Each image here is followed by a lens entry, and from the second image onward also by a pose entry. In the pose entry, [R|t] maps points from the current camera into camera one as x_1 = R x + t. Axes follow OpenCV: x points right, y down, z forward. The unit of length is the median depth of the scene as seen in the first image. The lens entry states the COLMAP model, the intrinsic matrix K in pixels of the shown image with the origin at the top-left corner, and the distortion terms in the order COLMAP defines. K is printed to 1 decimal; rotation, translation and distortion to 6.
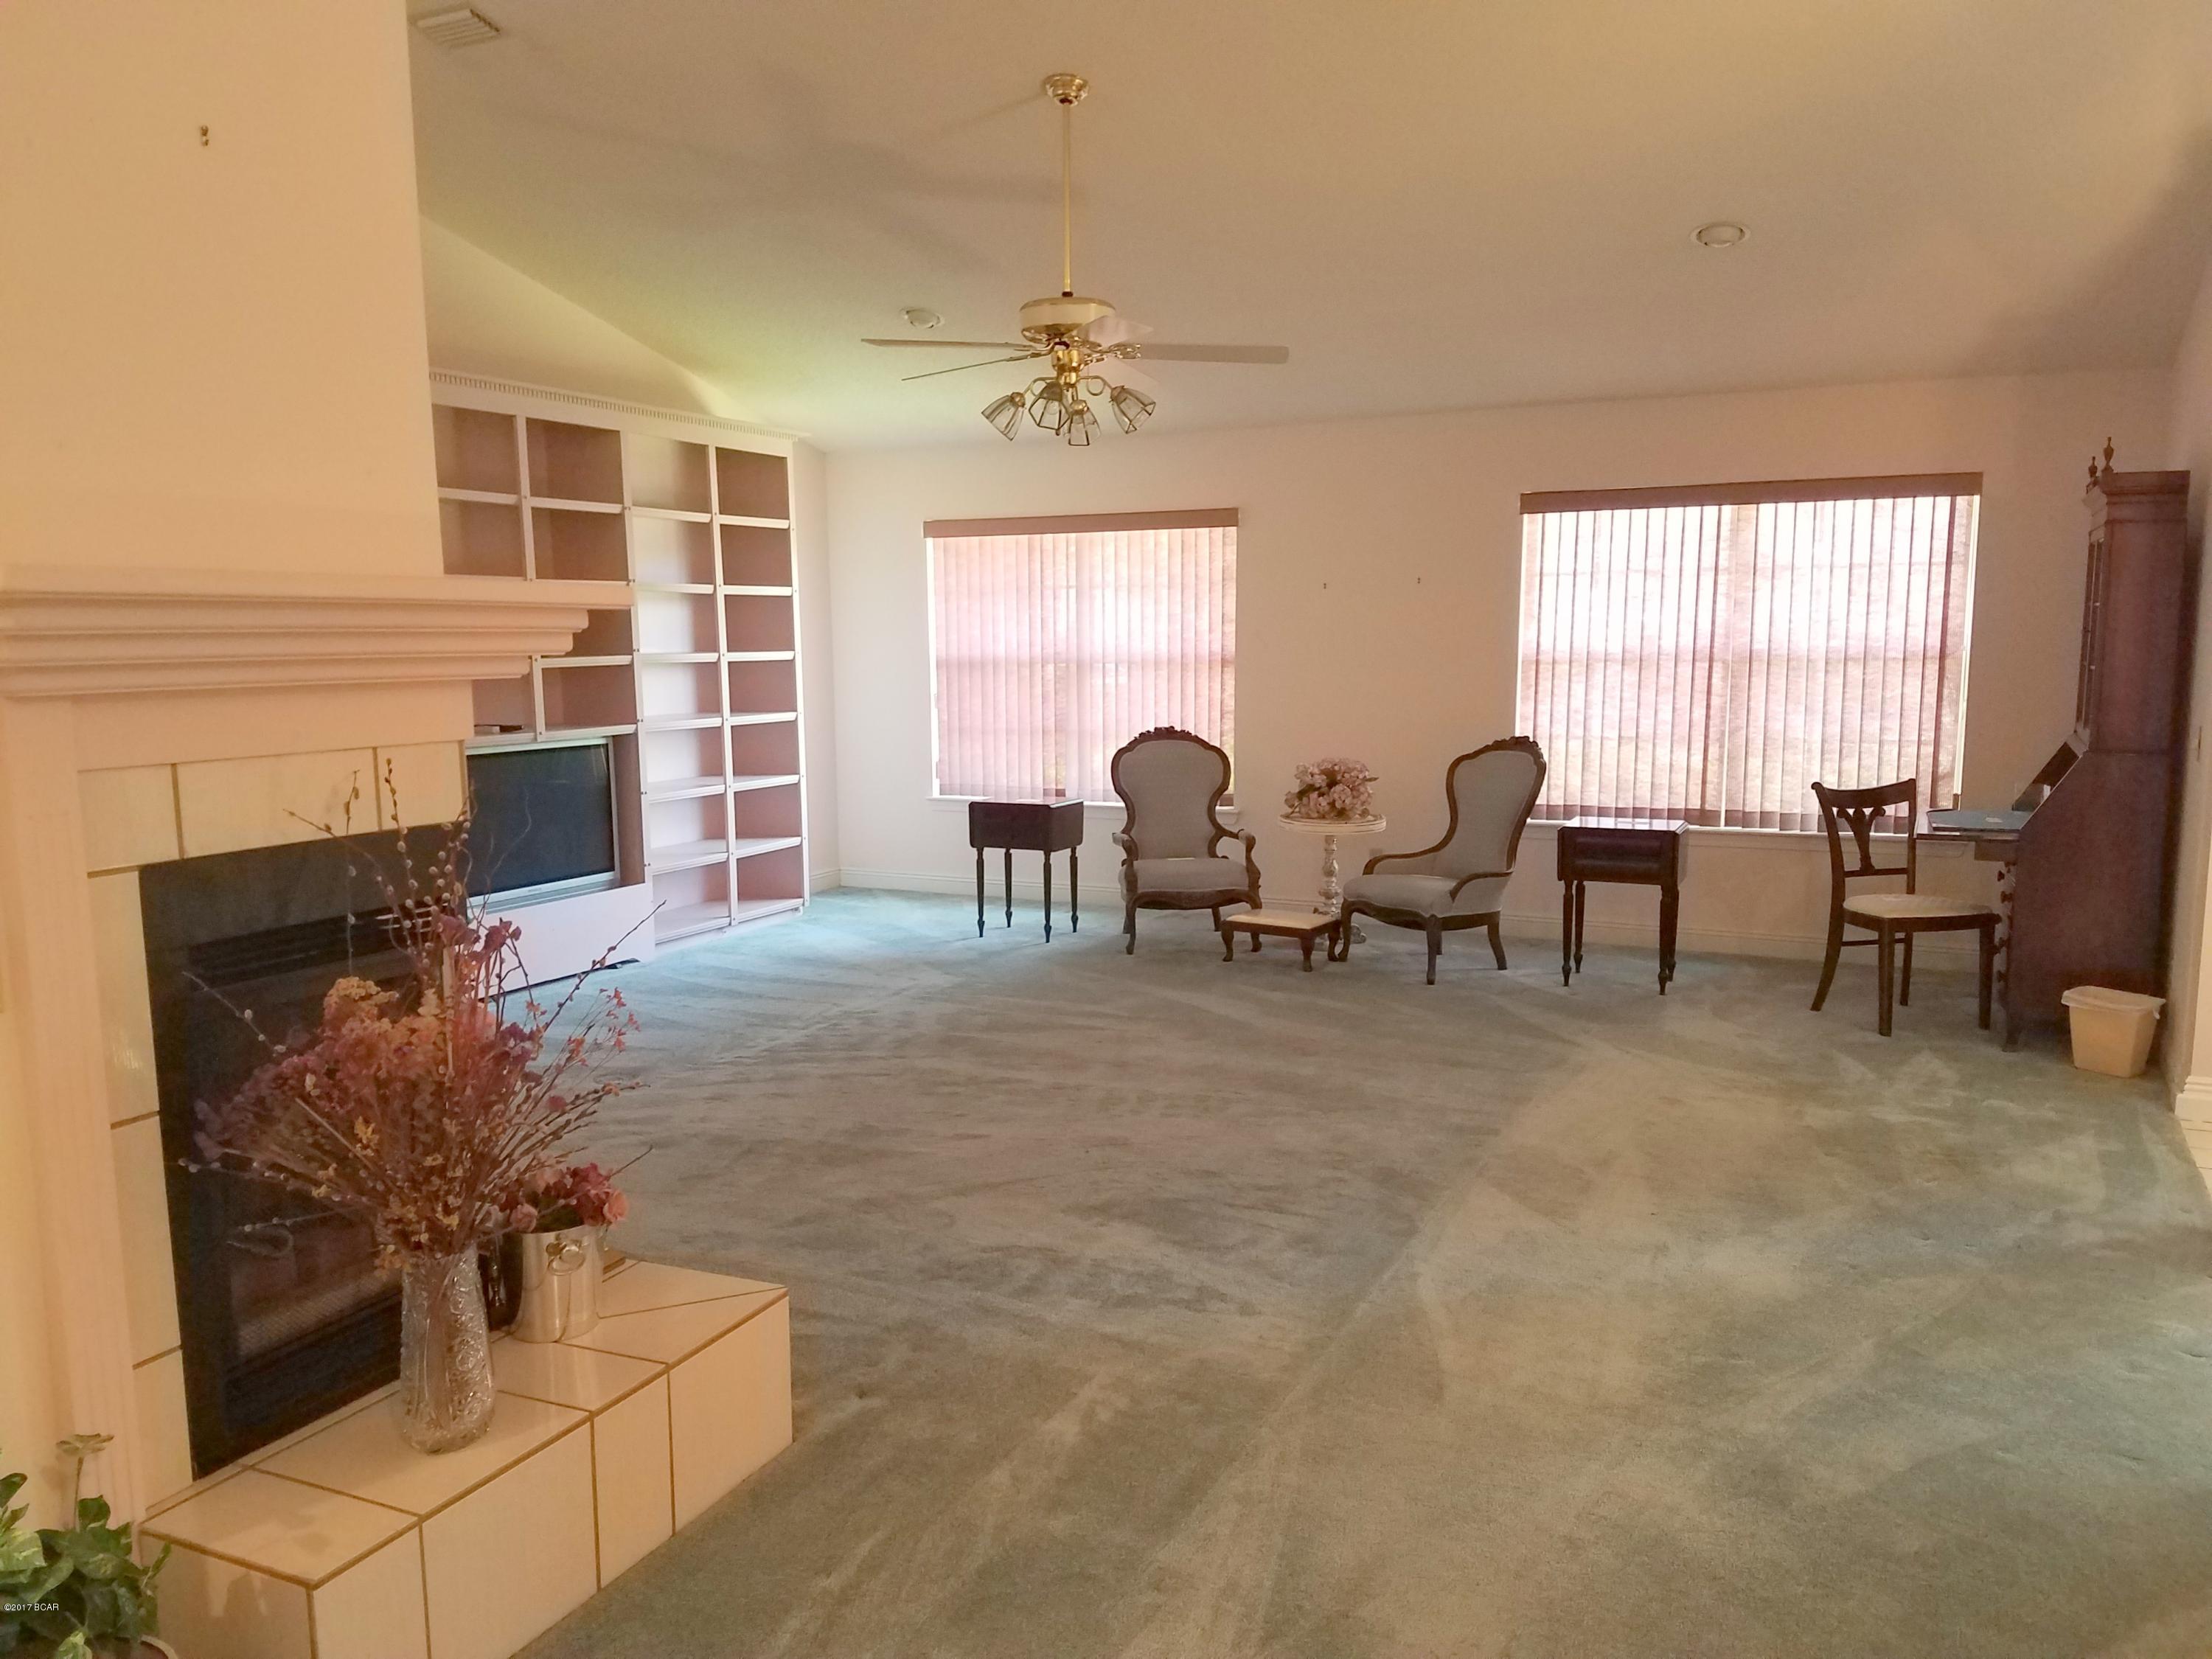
lens RADIAL K [[1682.4, 0, 1058.8], [0, 1682.4, 862.5], [0, 0, 1]] dist [0.266000, -0.358014]
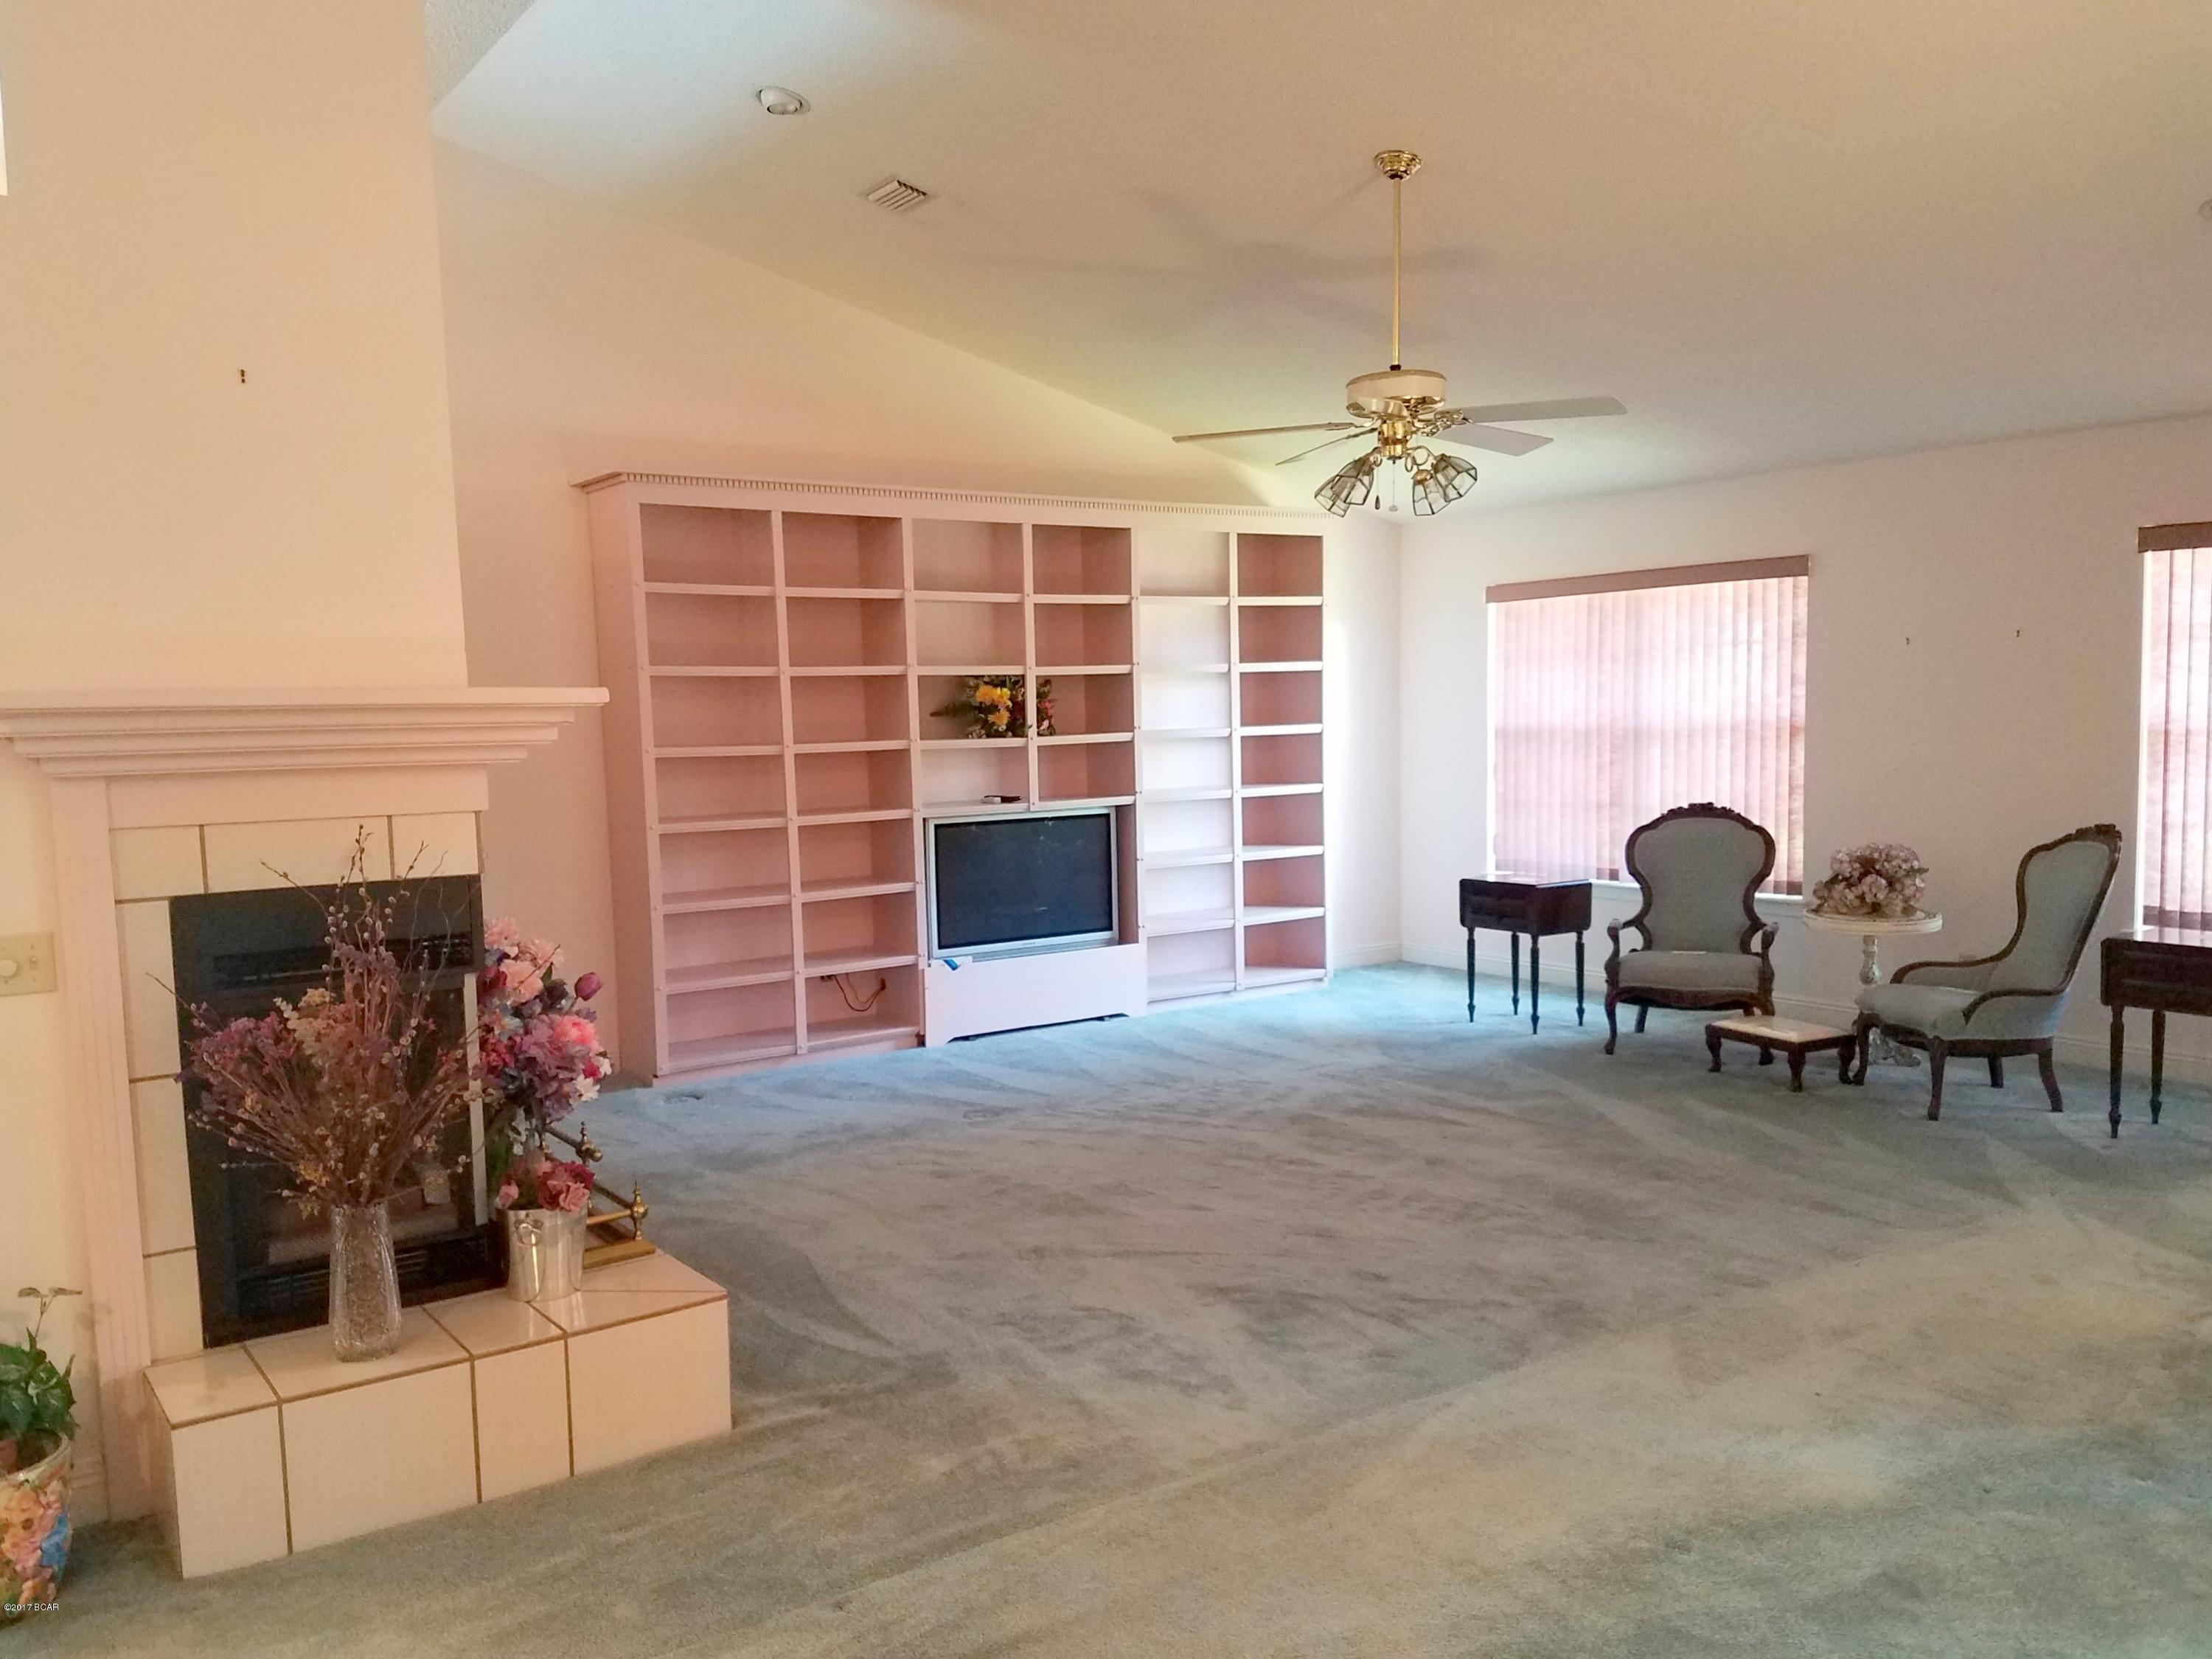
lens RADIAL K [[1724.9, 0, 1066.7], [0, 1724.9, 889.5], [0, 0, 1]] dist [0.182143, -0.305537]
pose [[0.868423, 0.041334, -0.494099, 0.263376], [-0.053117, 0.998540, -0.009823, -0.009165], [0.492971, 0.034776, 0.869350, 0.038235]]
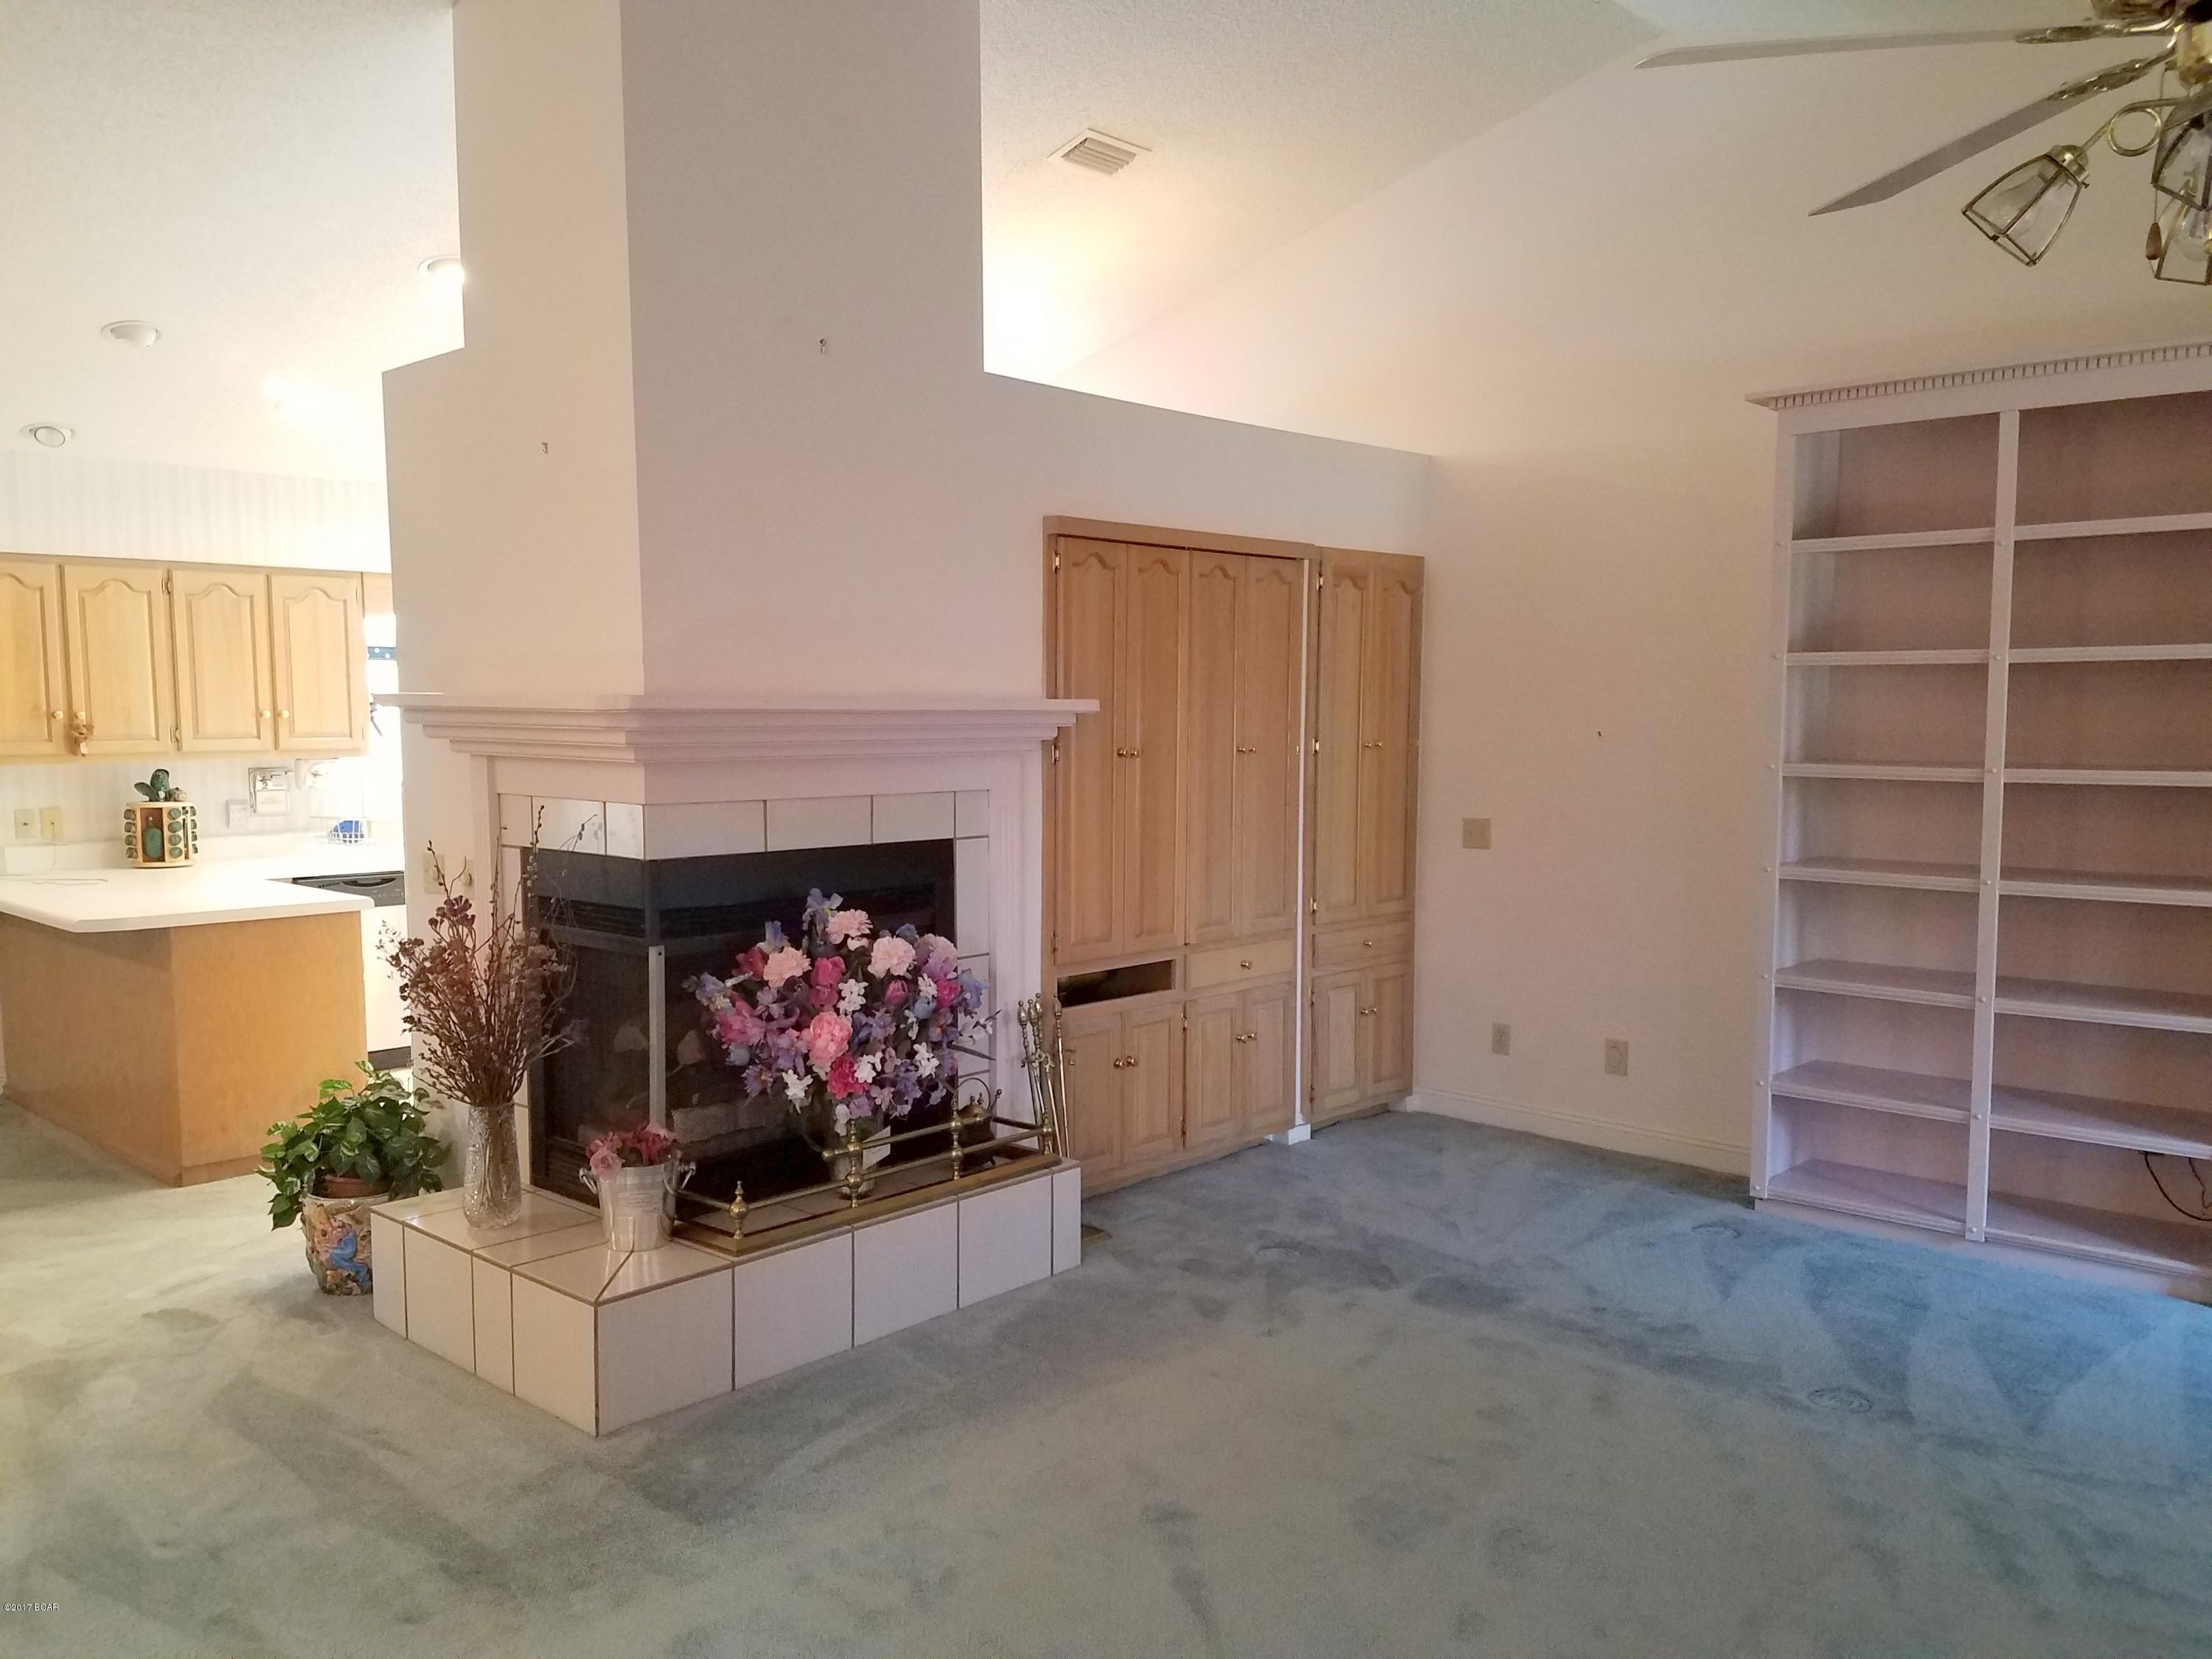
lens RADIAL K [[1693.1, 0, 1107.0], [0, 1693.1, 864.0], [0, 0, 1]] dist [0.268066, -0.435240]
pose [[-0.293849, 0.094607, -0.951158, 0.354187], [-0.130448, 0.981810, 0.137956, -0.104962], [0.946909, 0.164615, -0.276163, 0.689320]]
